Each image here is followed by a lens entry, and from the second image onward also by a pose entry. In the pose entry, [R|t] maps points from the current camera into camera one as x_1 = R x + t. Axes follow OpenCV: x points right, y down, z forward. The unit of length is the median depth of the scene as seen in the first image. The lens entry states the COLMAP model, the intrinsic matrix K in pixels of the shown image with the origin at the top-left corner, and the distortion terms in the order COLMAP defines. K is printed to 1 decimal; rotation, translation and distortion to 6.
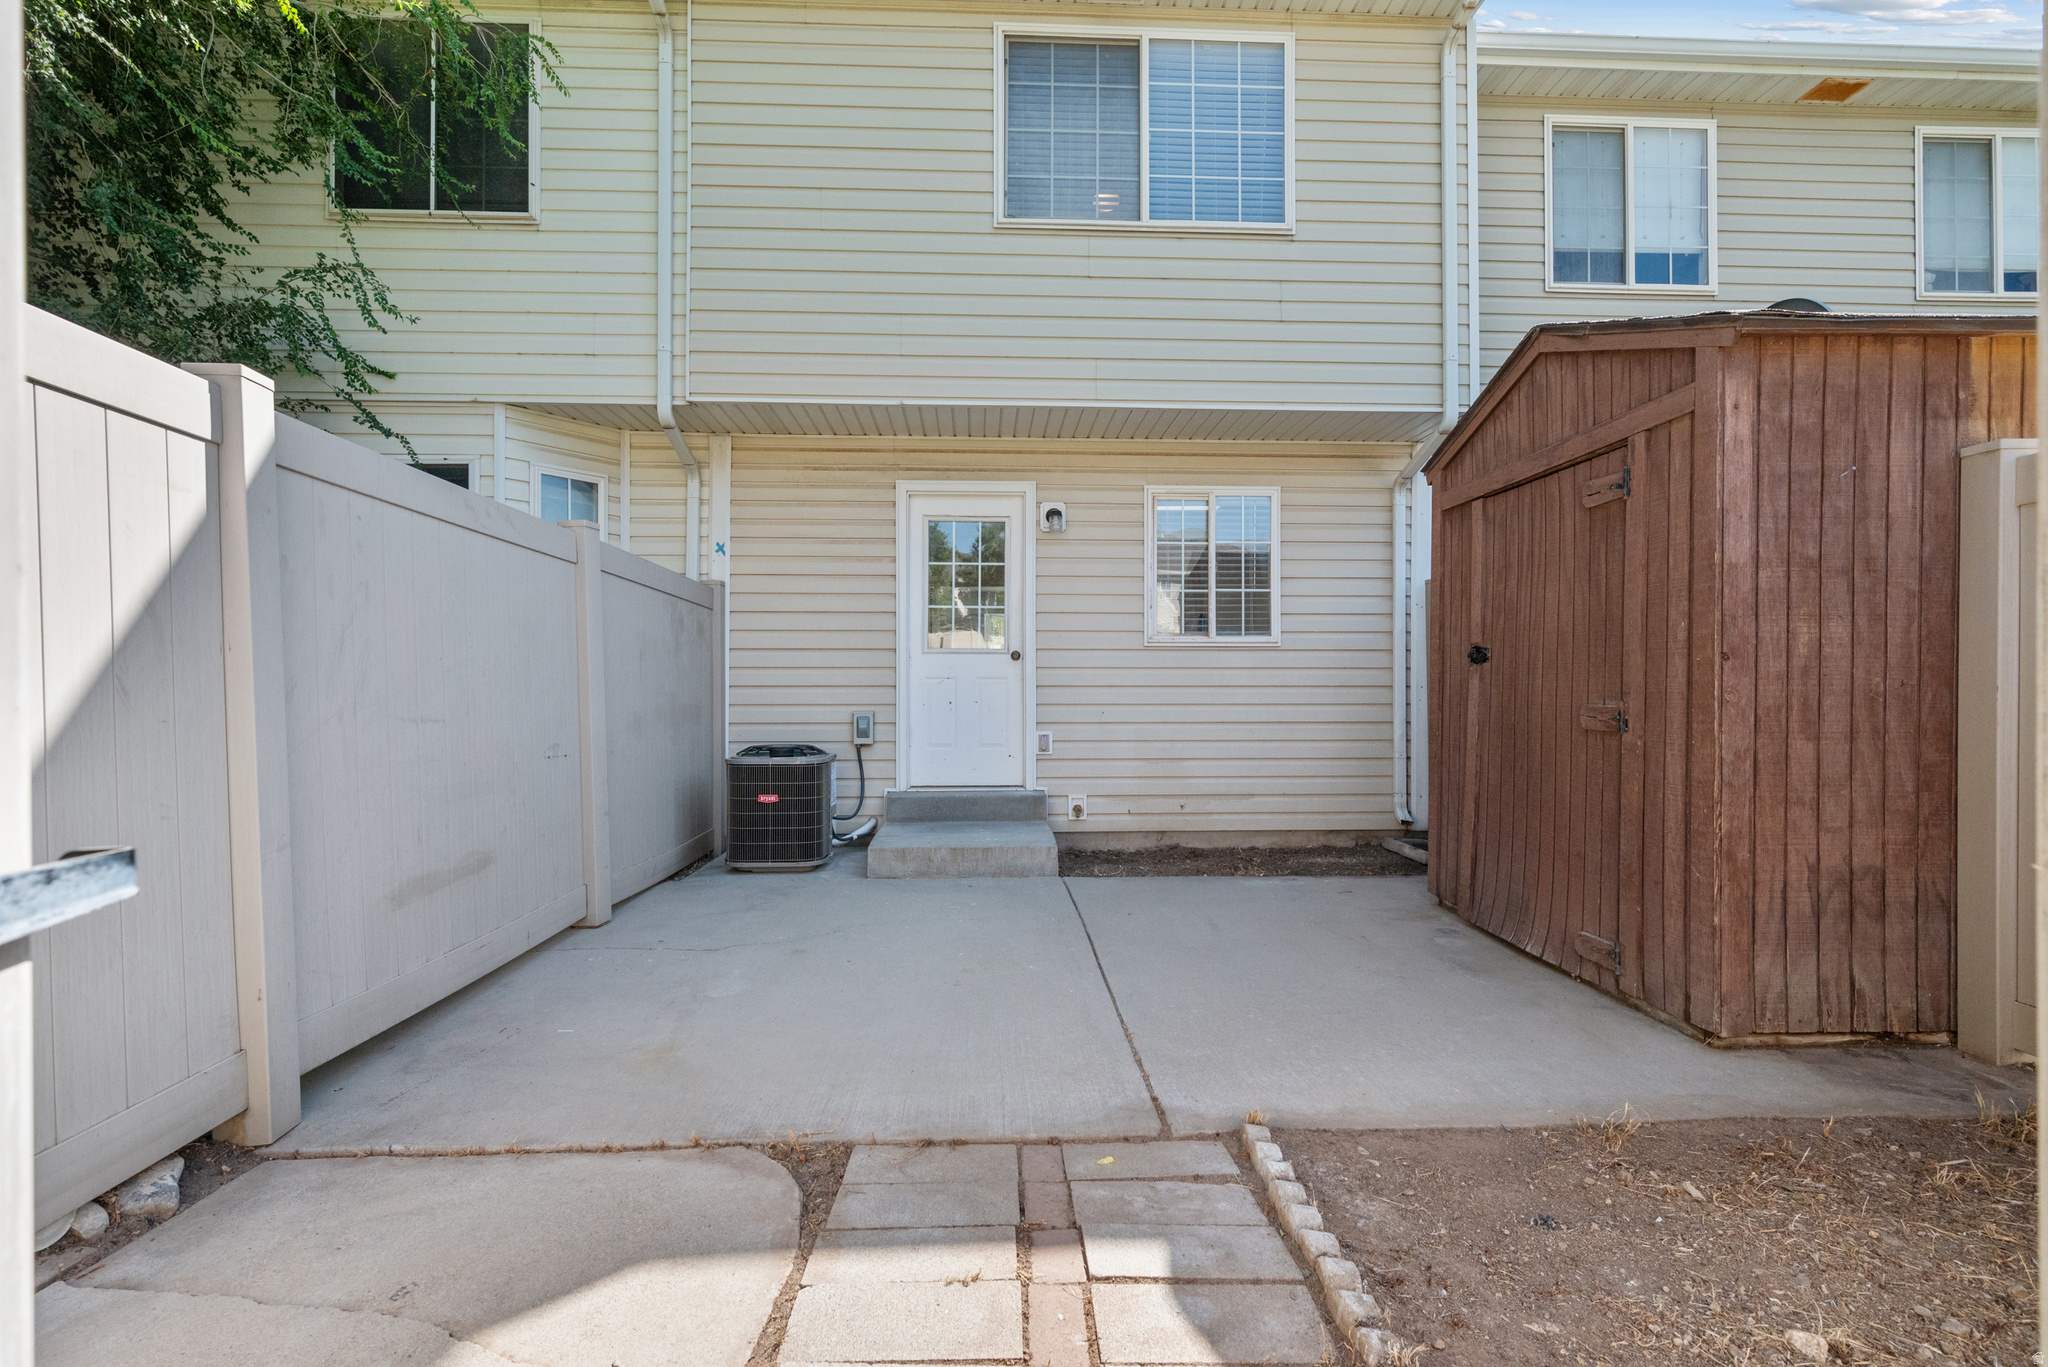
lens RADIAL K [[933.7, 0, 1024.0], [0, 933.7, 683.5], [0, 0, 1]] dist [0.000019, 0.000206]
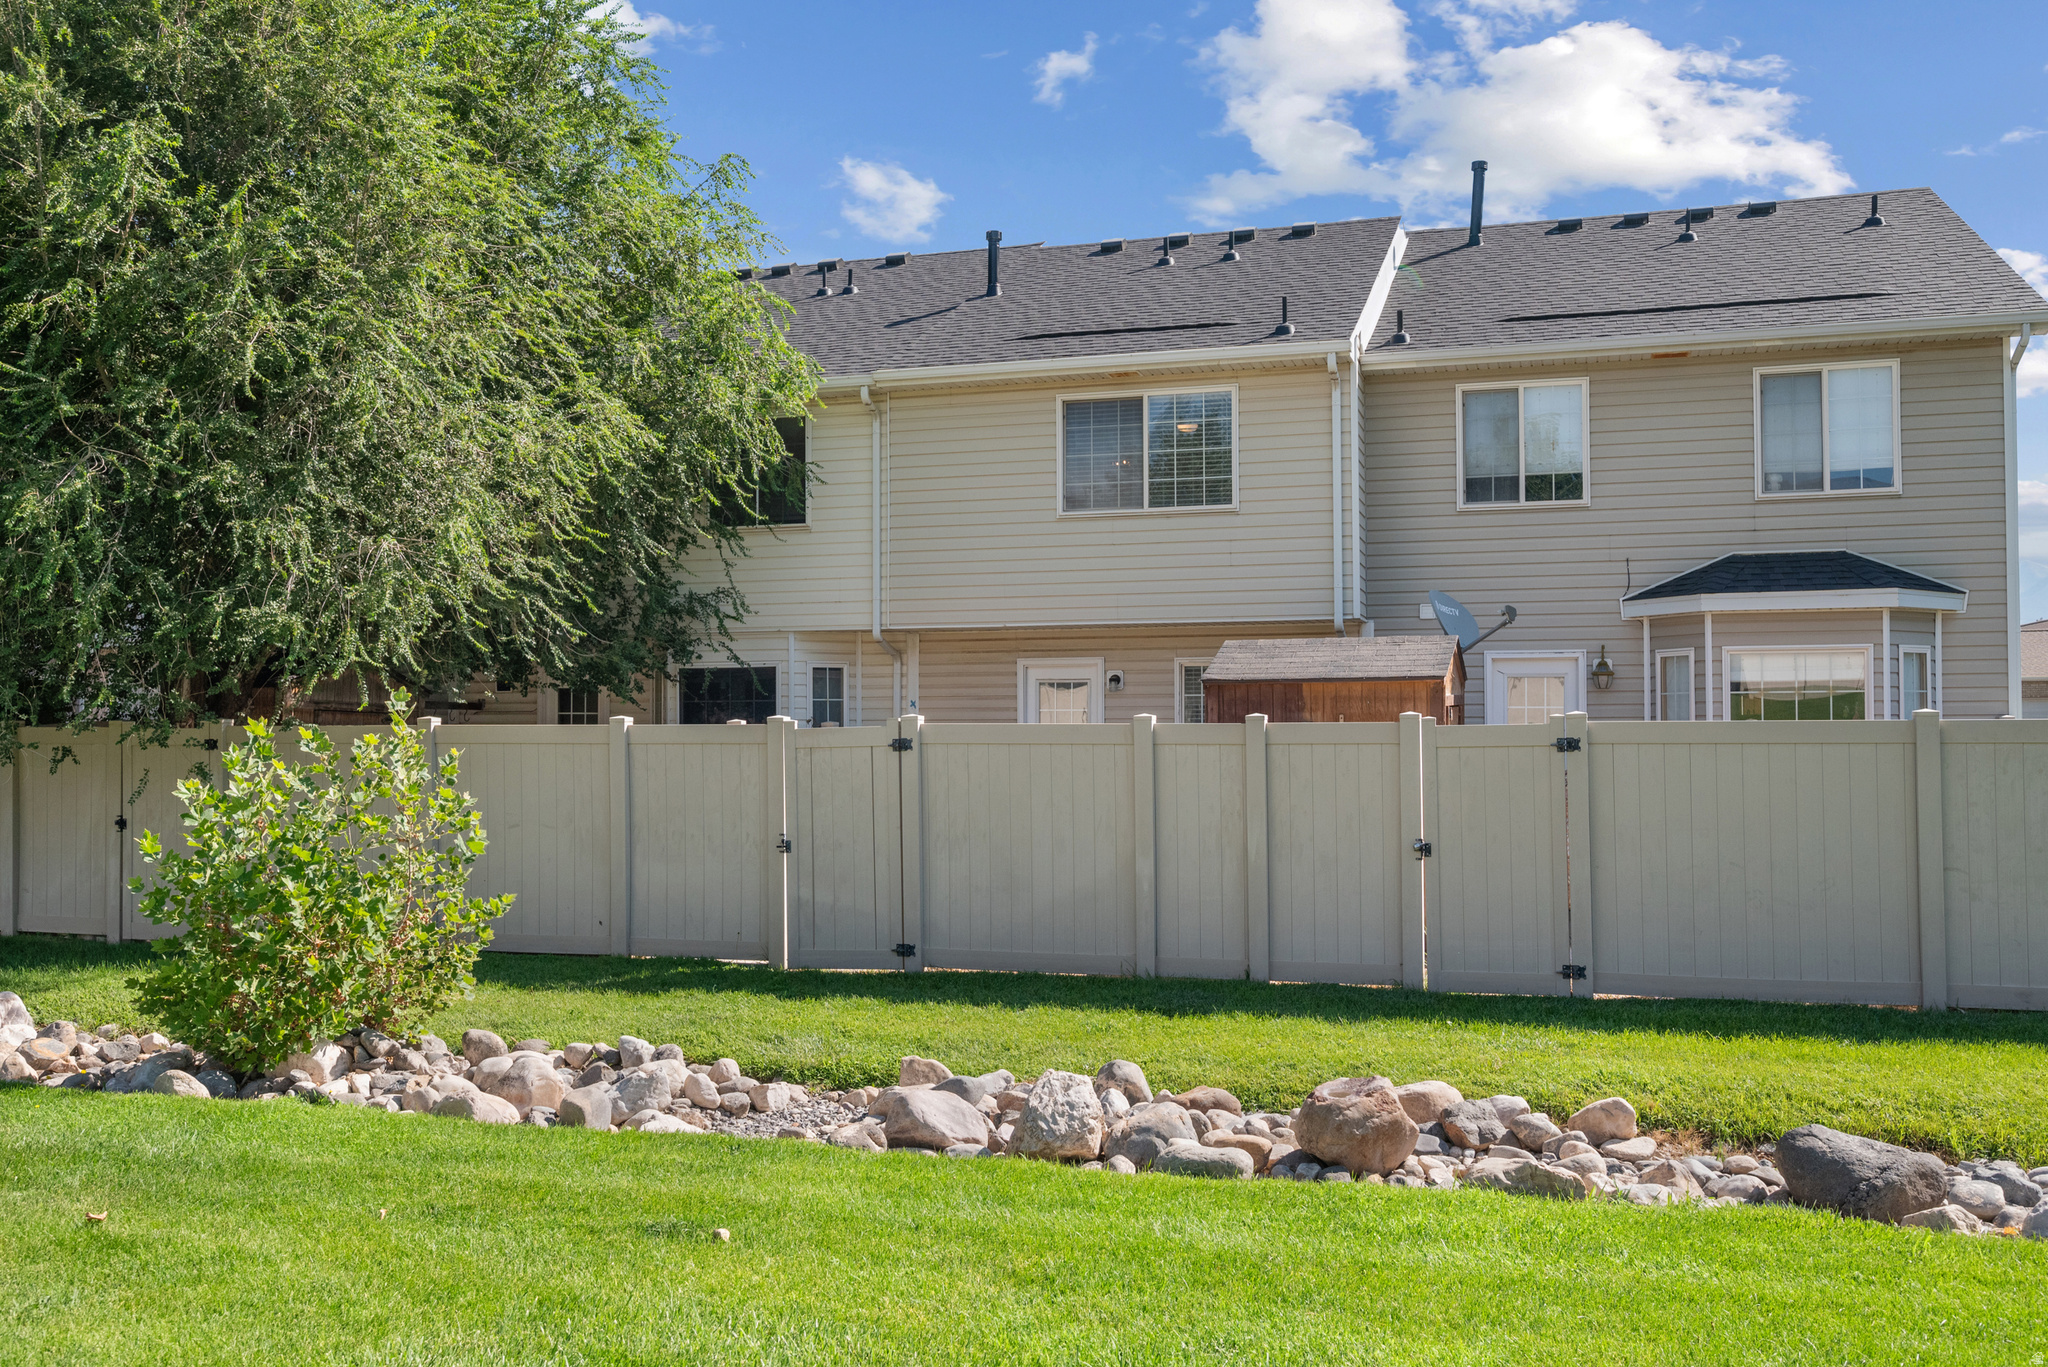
lens RADIAL K [[1770.4, 0, 1024.0], [0, 1770.4, 683.5], [0, 0, 1]] dist [0.001286, 0.002171]
pose [[0.939661, -0.012862, -0.341865, 0.979747], [0.006729, 0.999795, -0.019118, -0.133129], [0.342041, 0.015664, 0.939555, -1.963478]]
